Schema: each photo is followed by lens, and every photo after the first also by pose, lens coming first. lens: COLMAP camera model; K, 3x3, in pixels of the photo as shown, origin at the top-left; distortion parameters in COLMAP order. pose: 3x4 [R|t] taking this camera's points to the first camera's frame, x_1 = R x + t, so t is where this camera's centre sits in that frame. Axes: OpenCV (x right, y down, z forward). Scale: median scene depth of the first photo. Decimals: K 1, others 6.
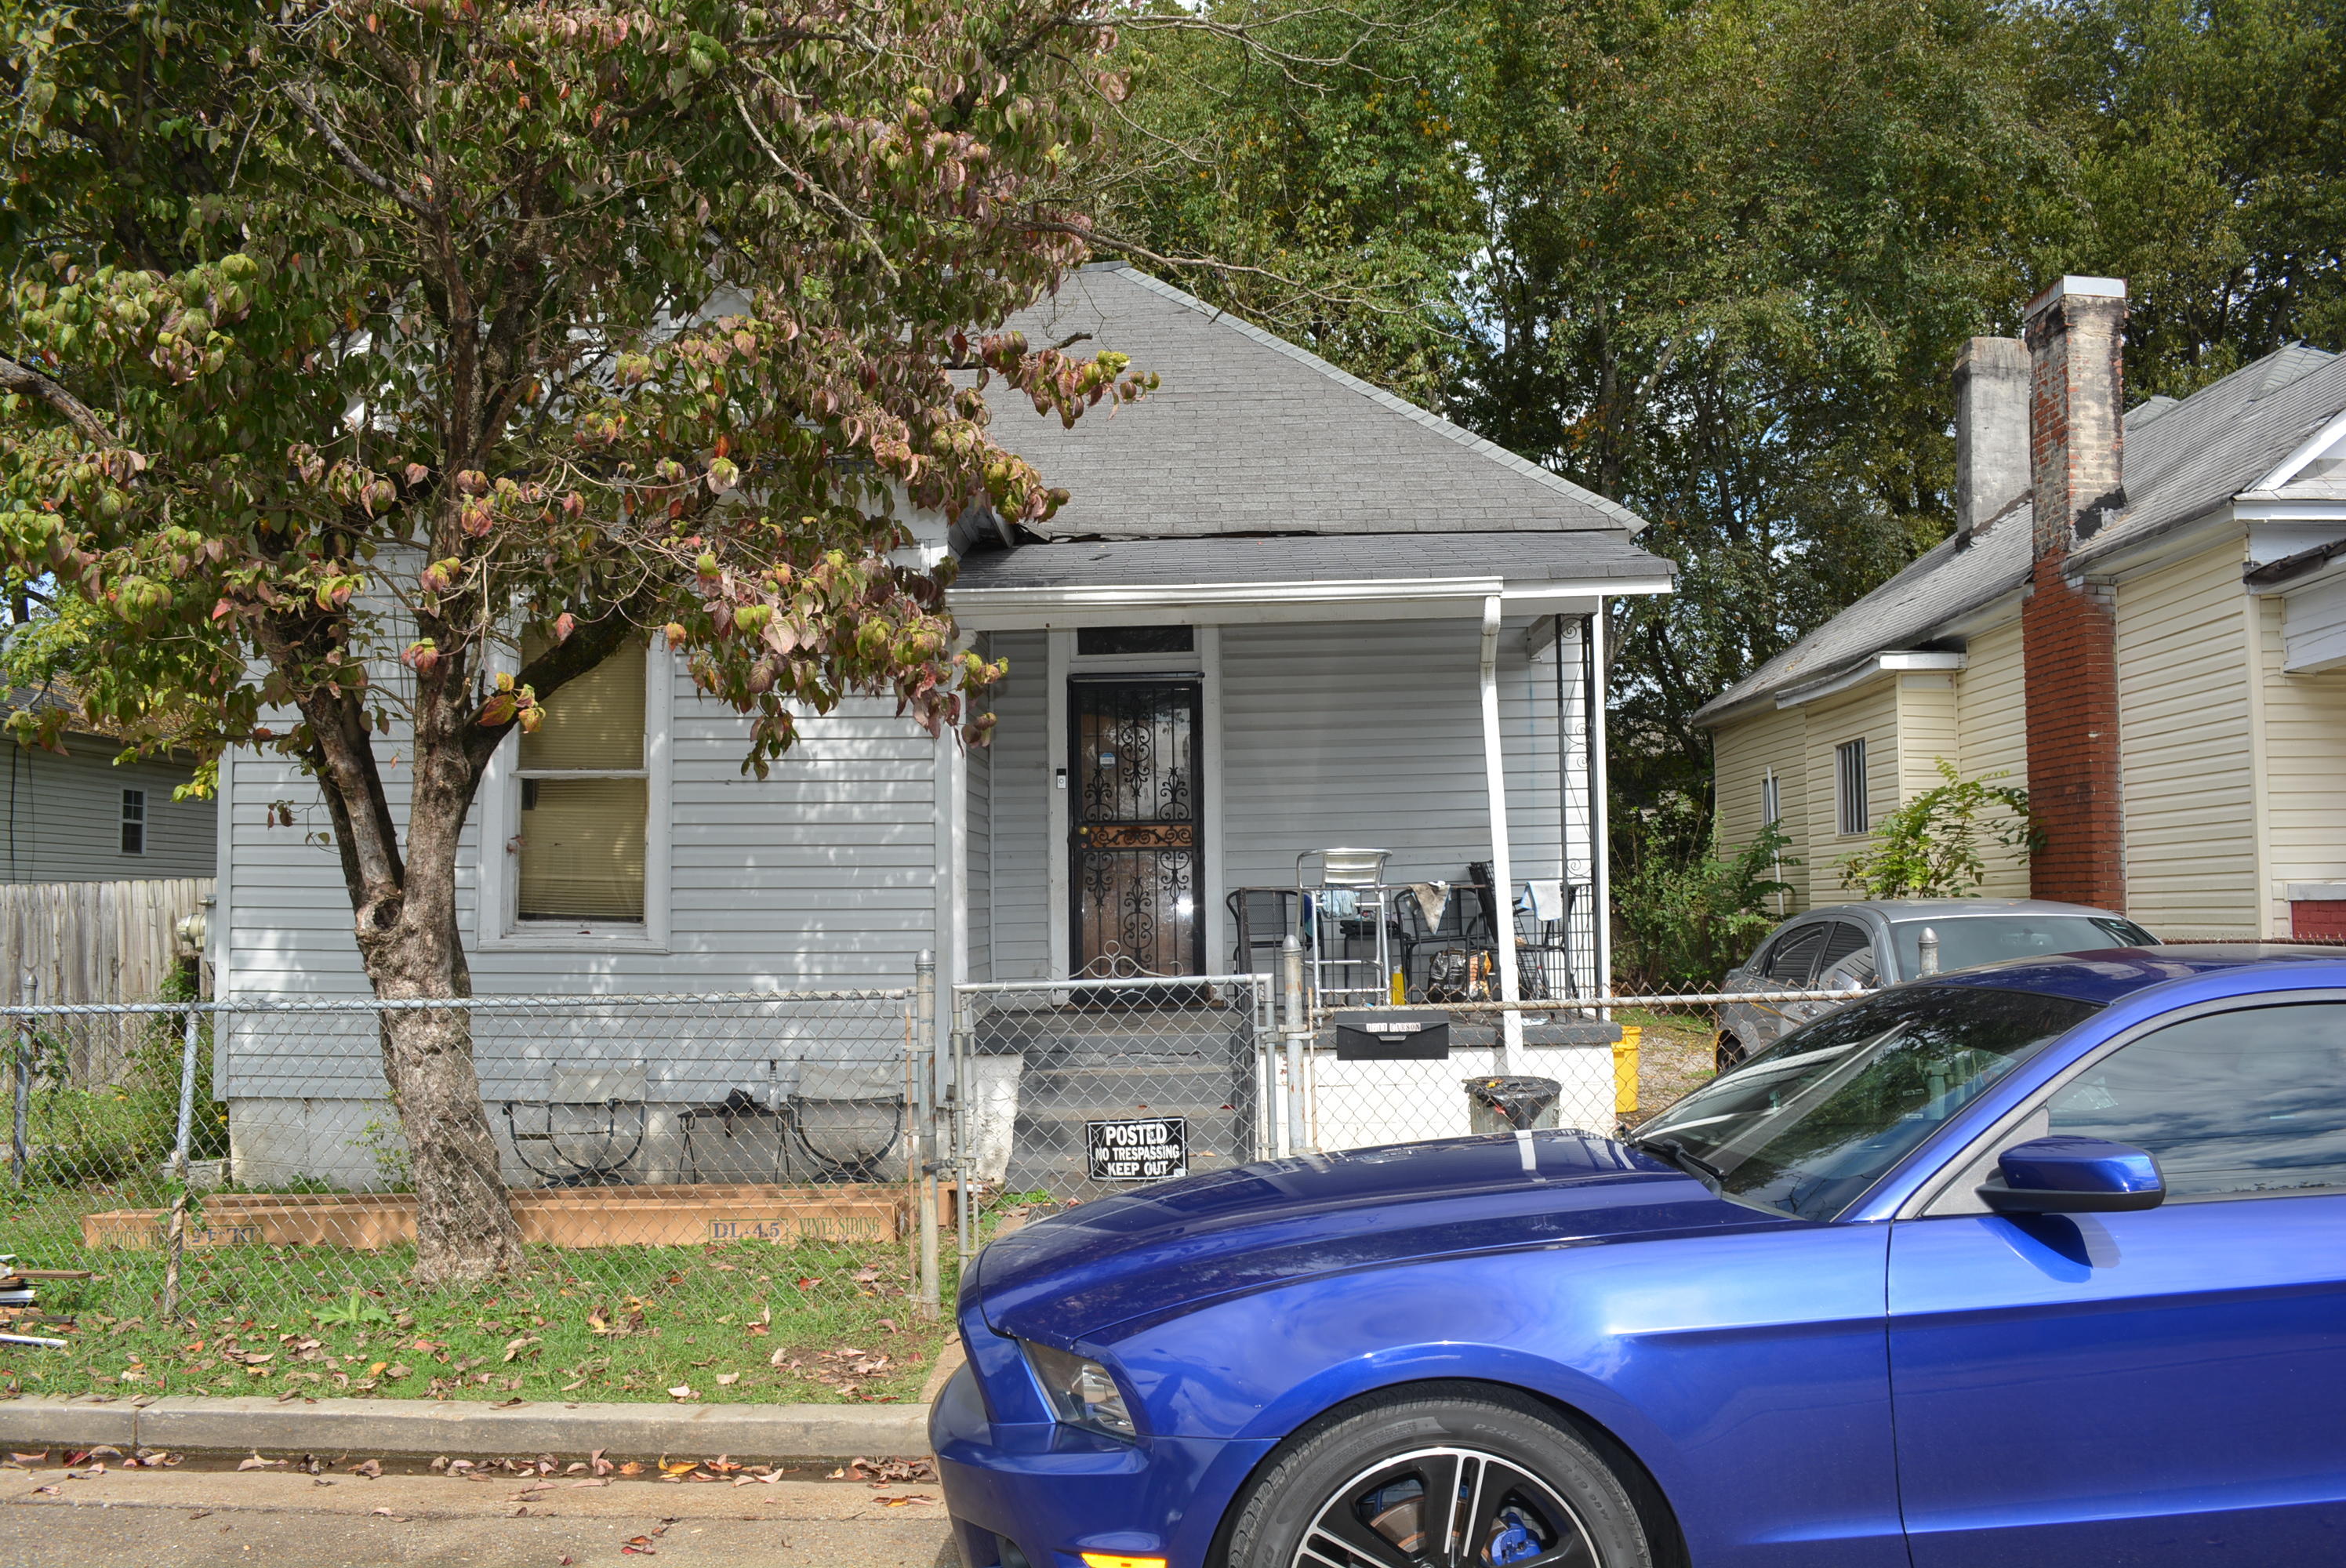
lens RADIAL K [[1841.2, 0, 1174.5], [0, 1841.2, 793.2], [0, 0, 1]] dist [-0.085030, 0.005865]
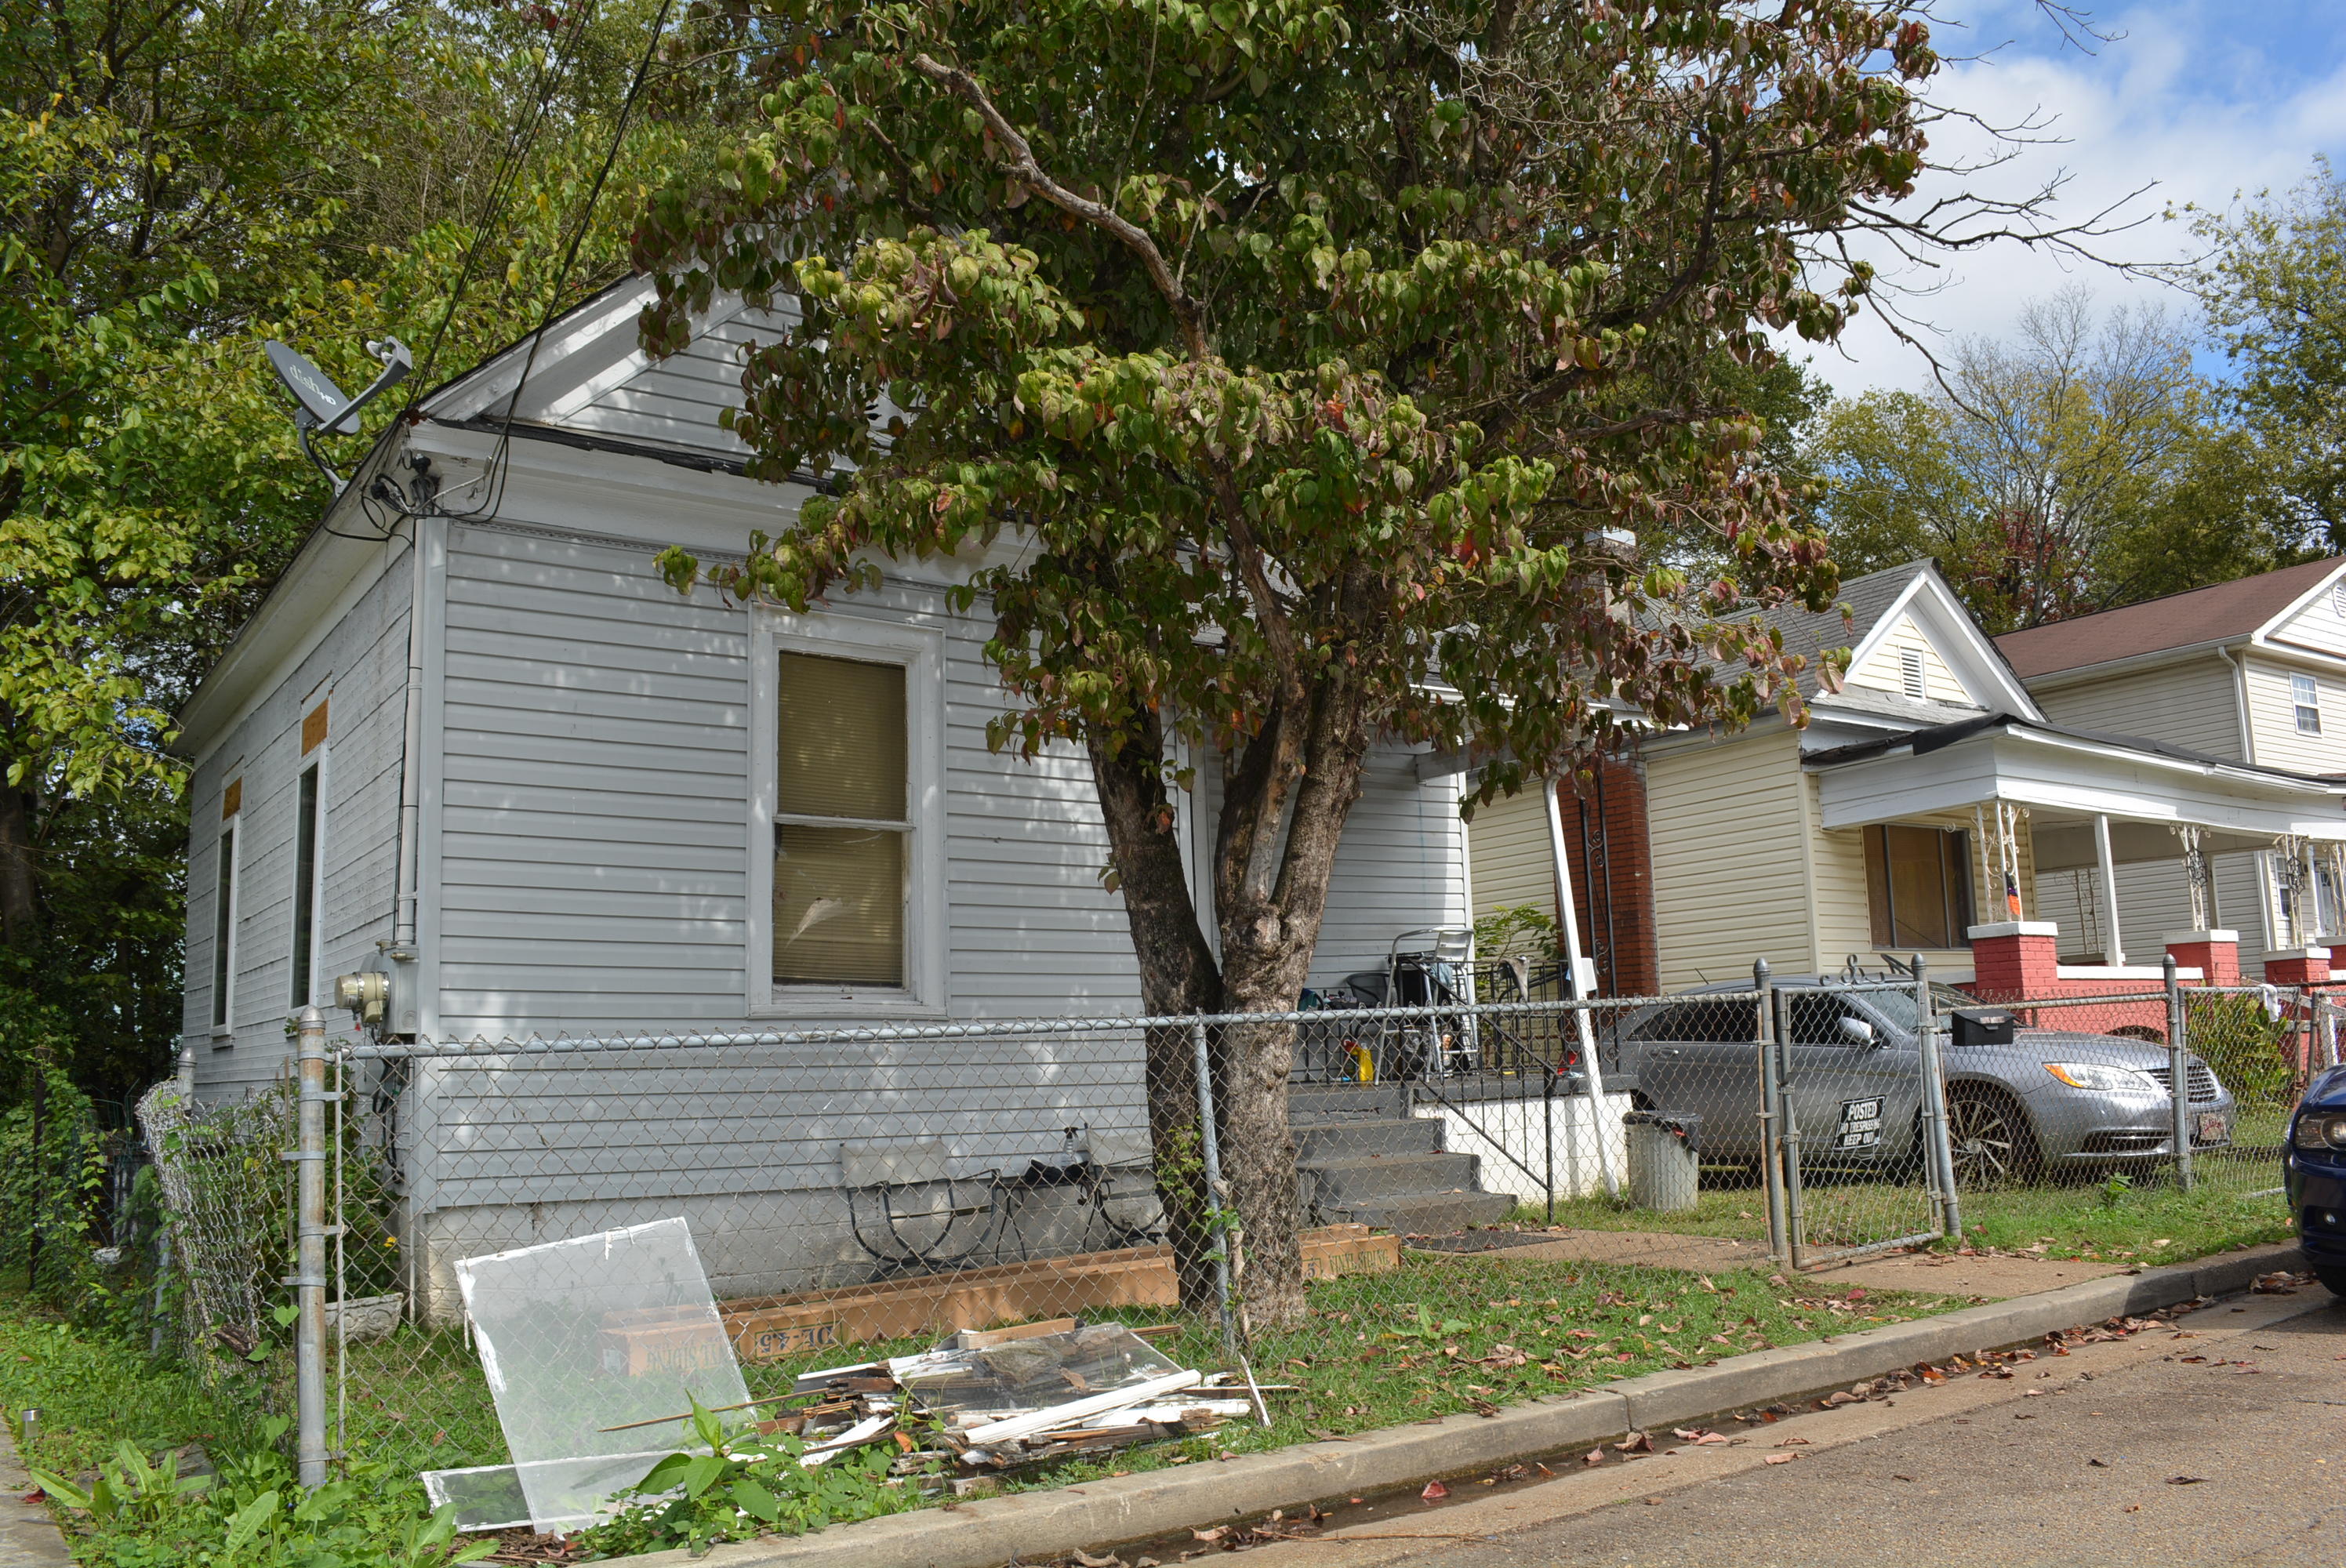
lens RADIAL K [[1841.2, 0, 1166.7], [0, 1841.2, 779.4], [0, 0, 1]] dist [-0.085030, 0.005865]
pose [[0.810908, 0.074648, 0.580393, -0.734251], [-0.012792, 0.993854, -0.109954, 0.066988], [-0.585034, 0.081738, 0.806879, 0.169914]]
